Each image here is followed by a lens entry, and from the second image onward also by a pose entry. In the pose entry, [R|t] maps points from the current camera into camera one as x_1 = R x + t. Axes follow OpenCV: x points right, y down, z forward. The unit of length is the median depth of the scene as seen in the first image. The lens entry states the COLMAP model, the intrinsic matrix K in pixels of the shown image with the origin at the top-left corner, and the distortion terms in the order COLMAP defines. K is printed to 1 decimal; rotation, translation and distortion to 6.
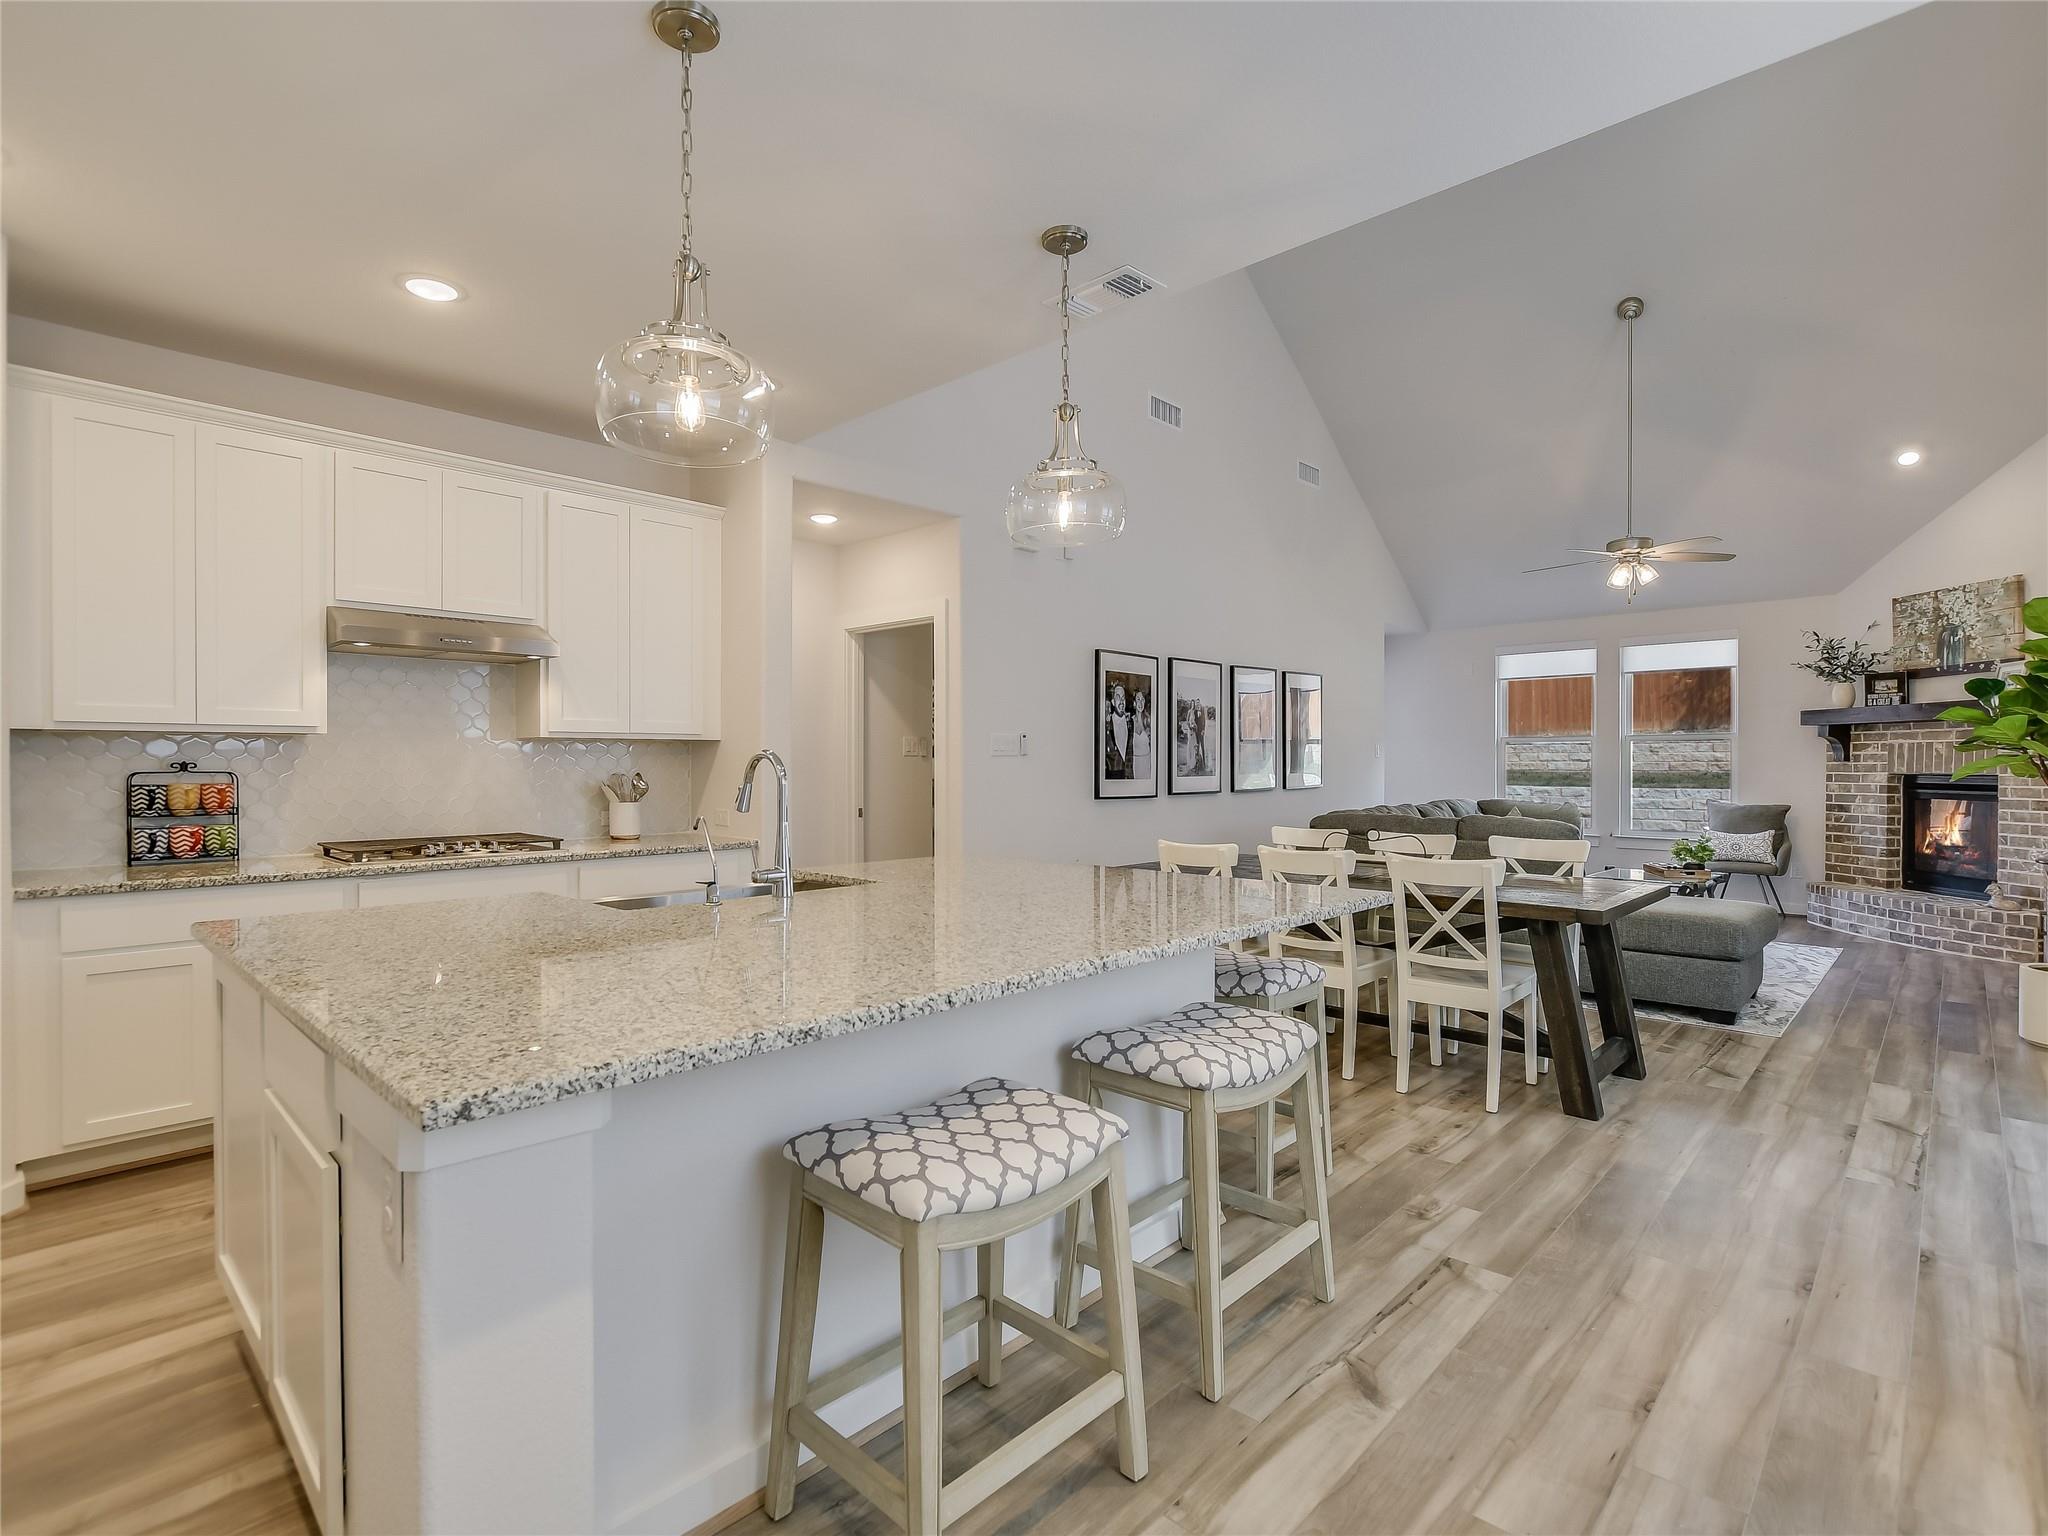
lens RADIAL K [[989.5, 0, 1024.0], [0, 989.5, 768.0], [0, 0, 1]] dist [-0.010973, 0.000526]
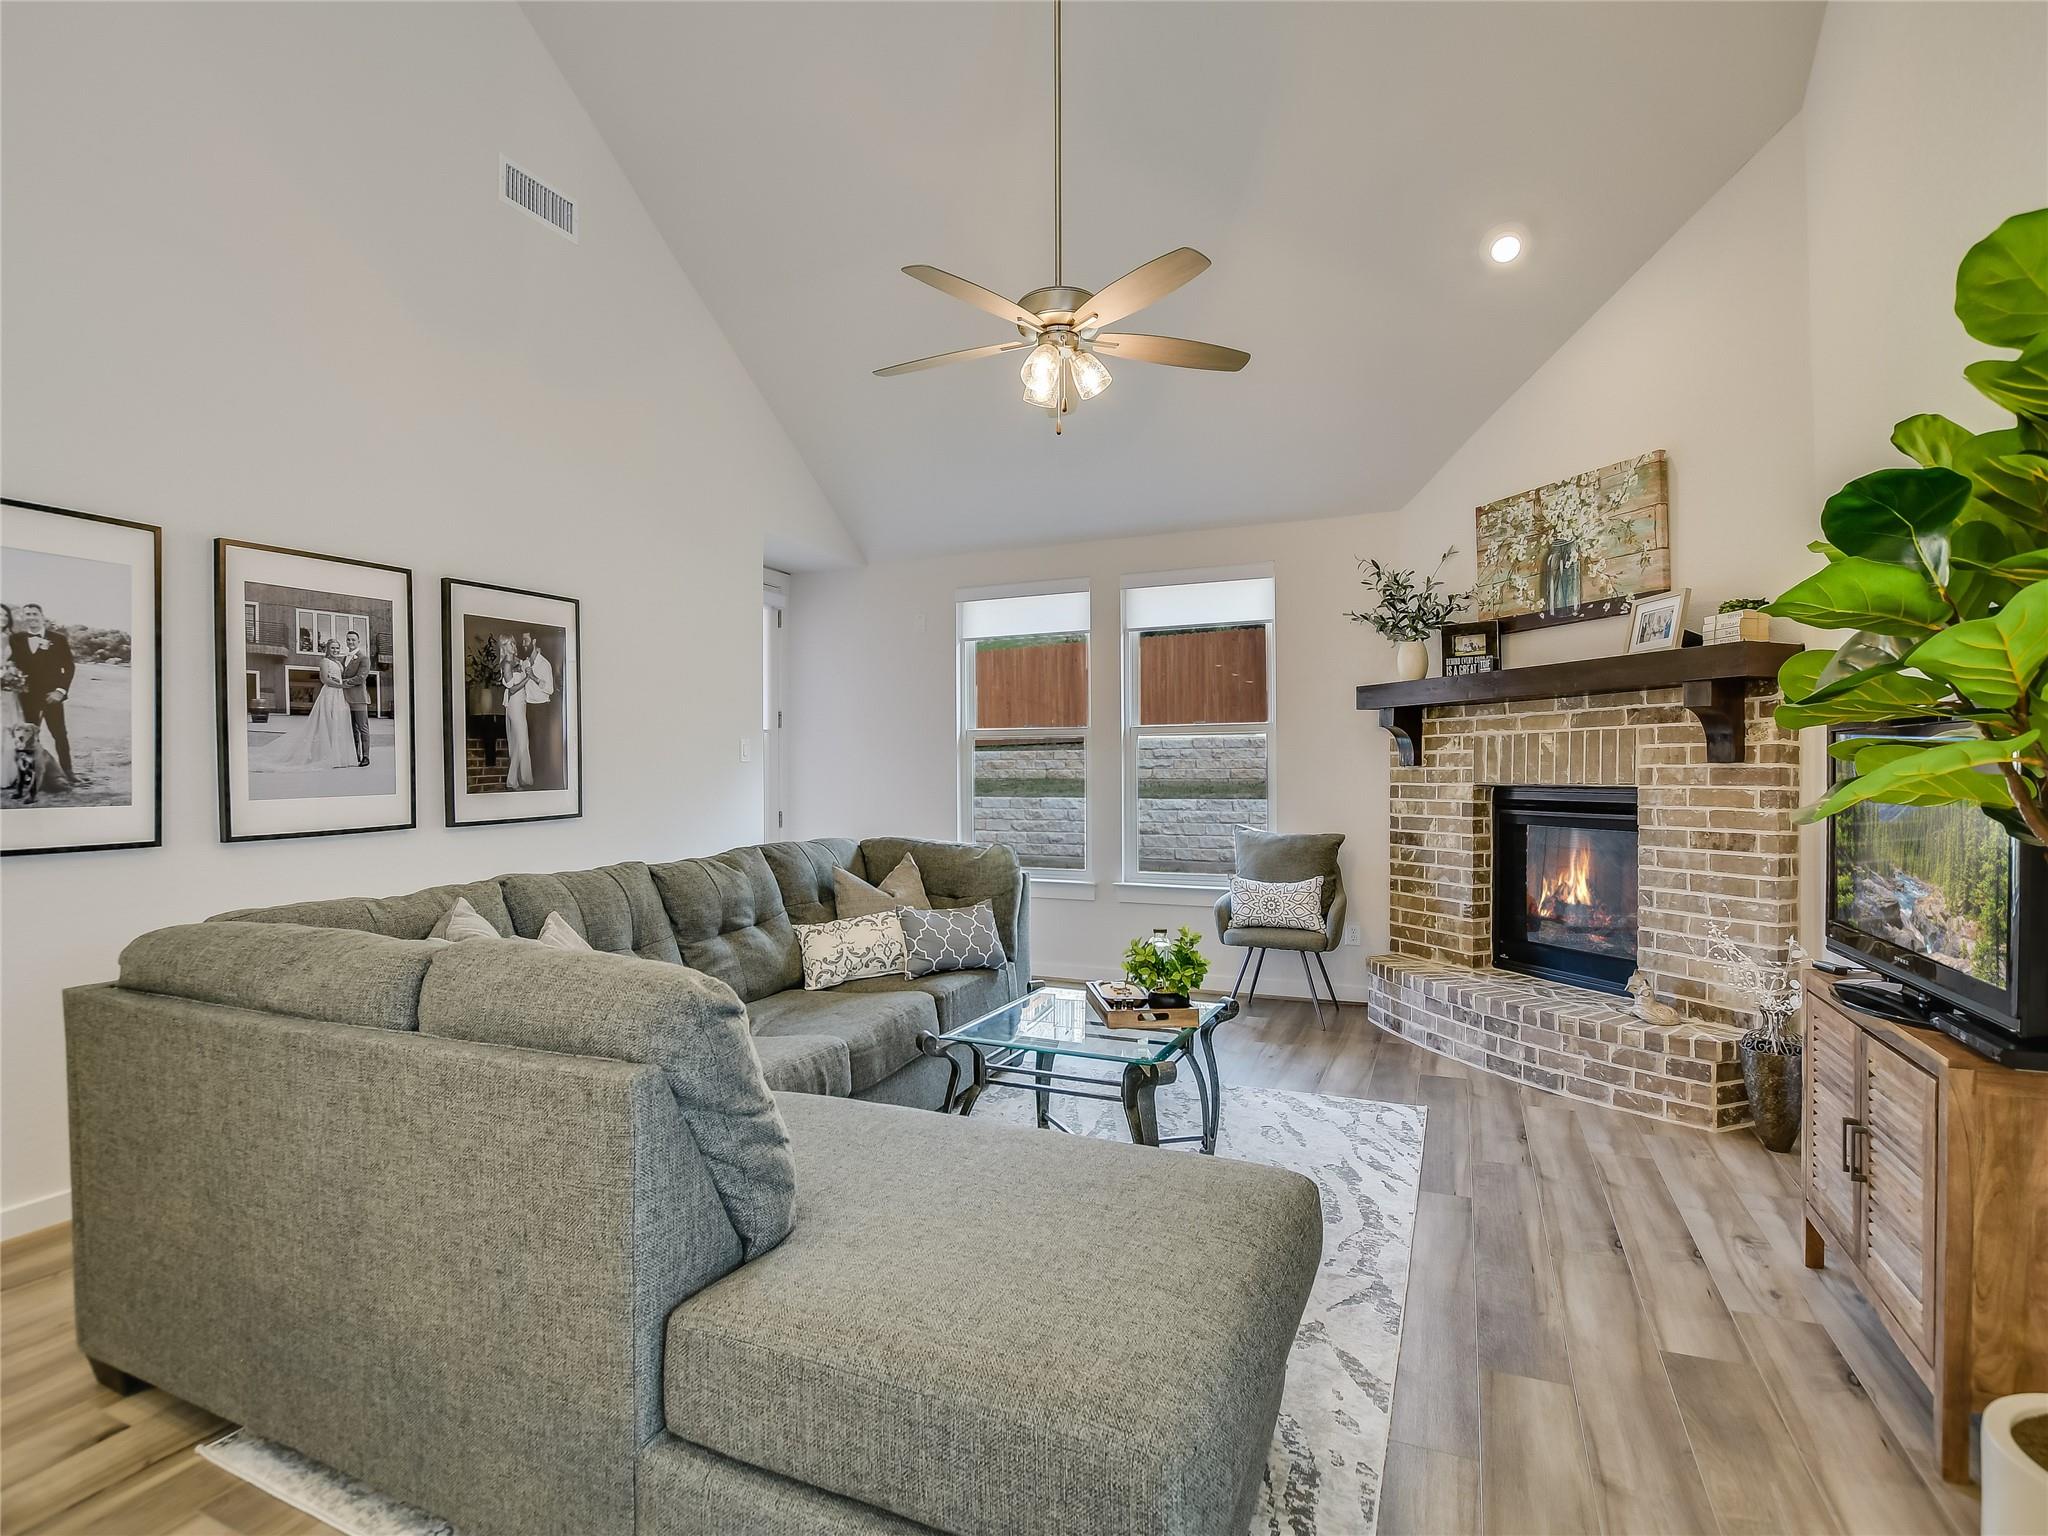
lens RADIAL K [[996.3, 0, 1015.1], [0, 996.3, 764.6], [0, 0, 1]] dist [-0.033925, -0.000082]
pose [[0.941071, -0.001453, 0.338207, 0.391035], [0.005536, 0.999923, -0.011108, -0.001791], [-0.338165, 0.012325, 0.941006, 0.504499]]
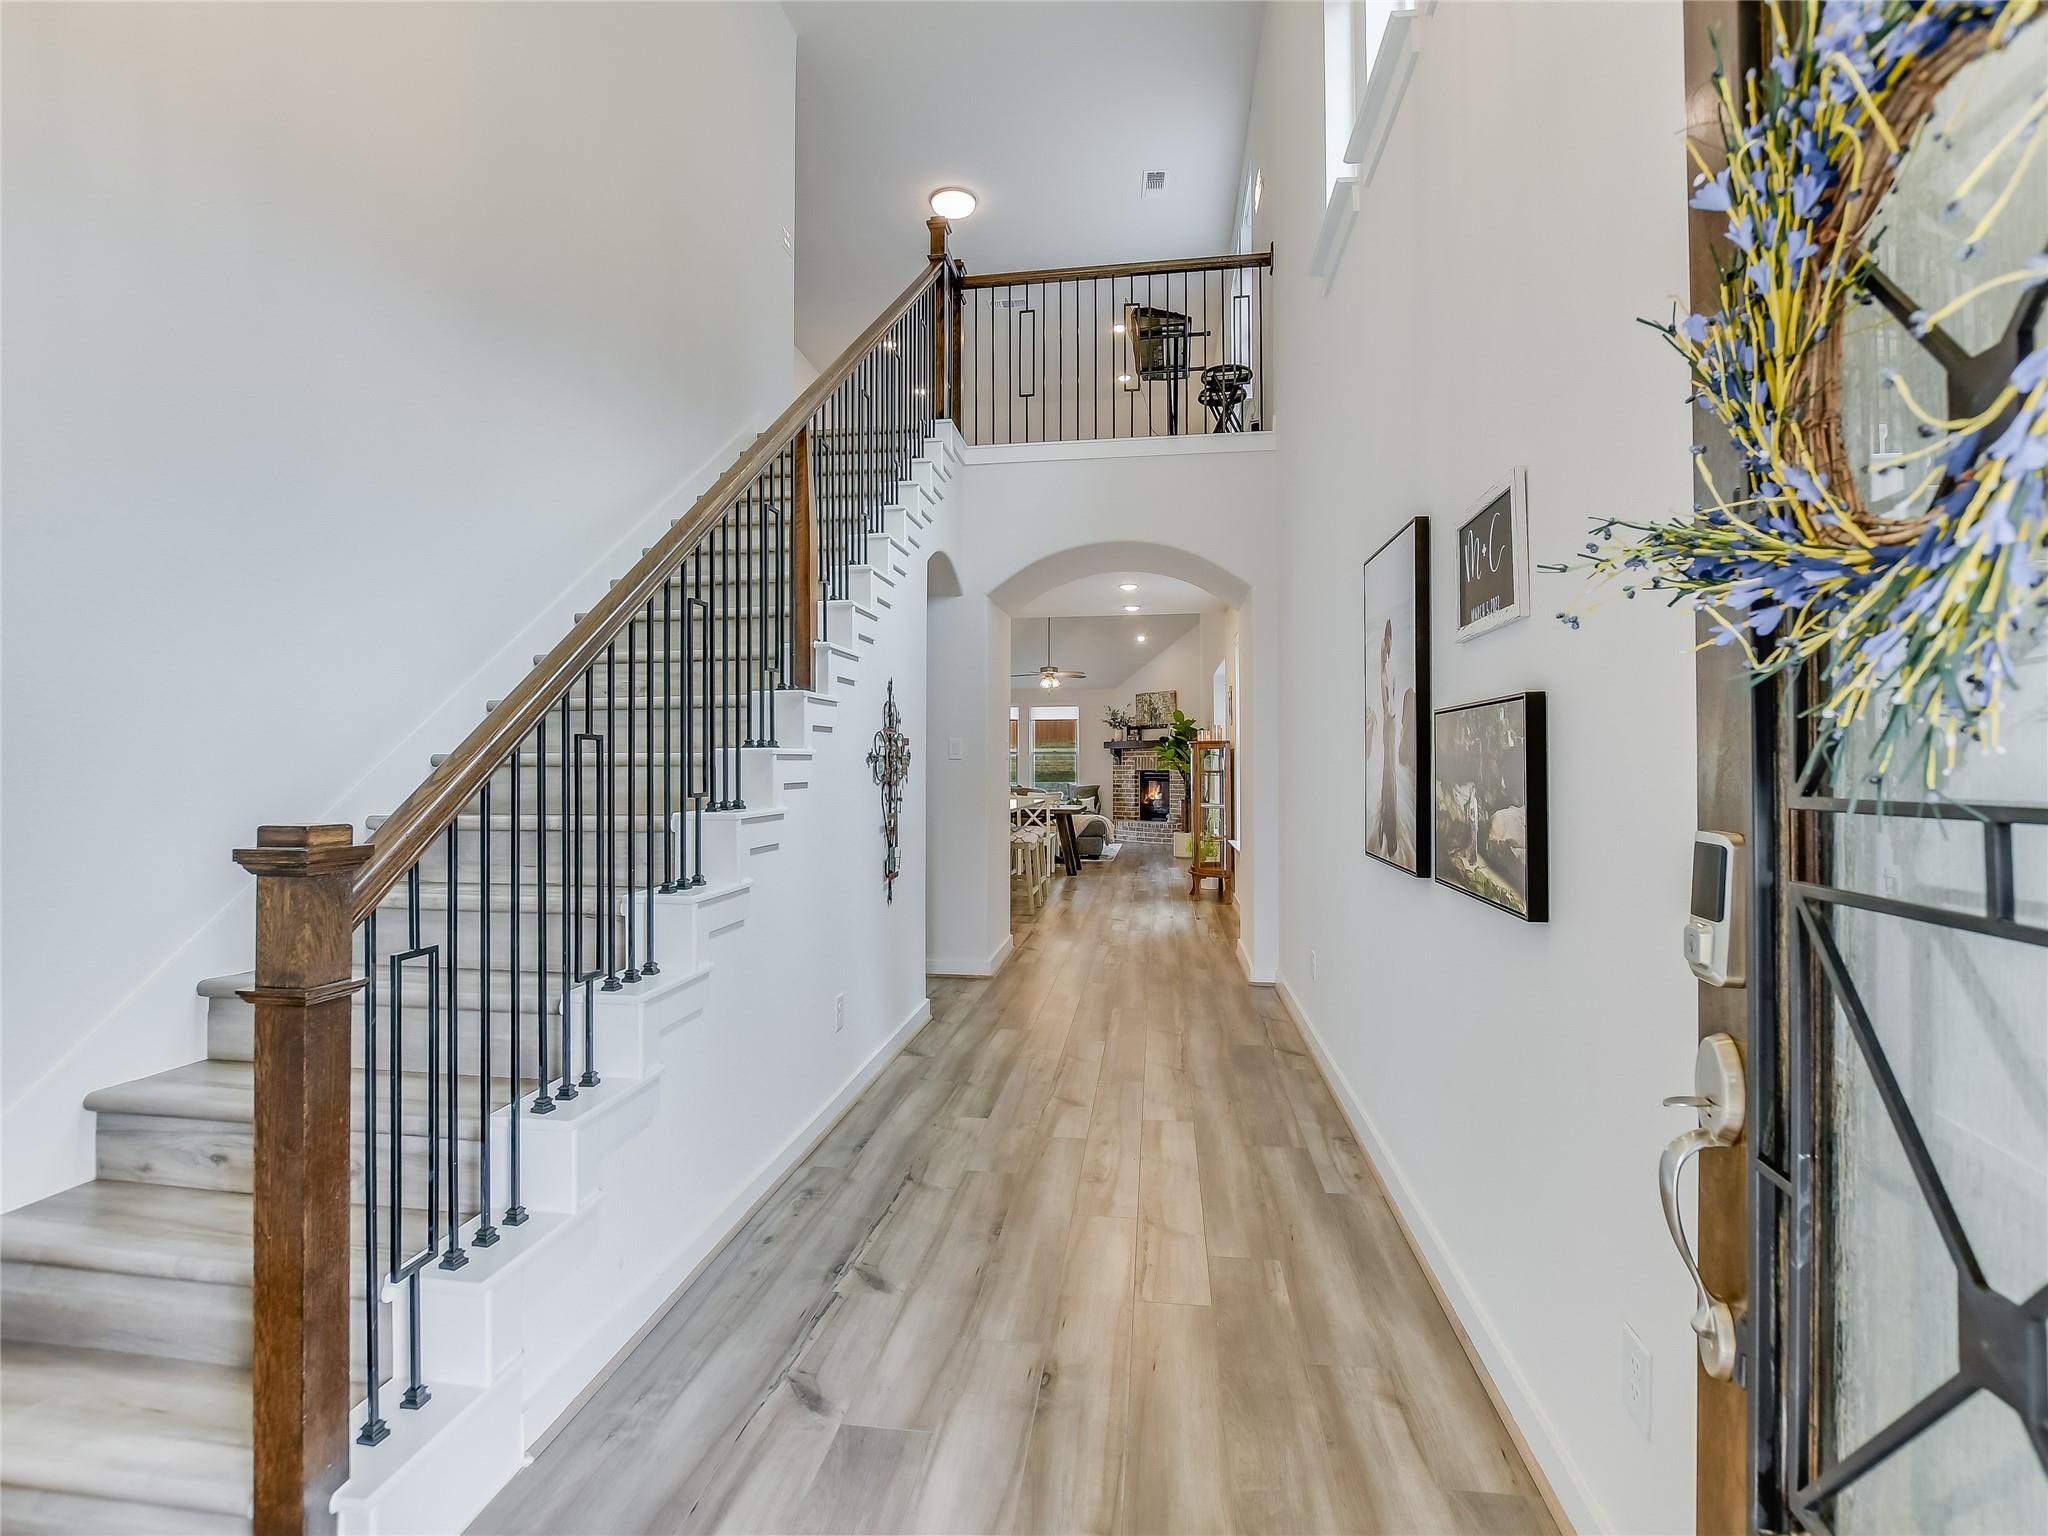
lens RADIAL K [[996.3, 0, 1015.1], [0, 996.3, 764.6], [0, 0, 1]] dist [-0.033925, -0.000082]
pose [[0.814110, -0.003409, 0.580700, -0.704479], [0.008617, 0.999944, -0.006209, 0.005142], [-0.580646, 0.010059, 0.814094, -0.739024]]
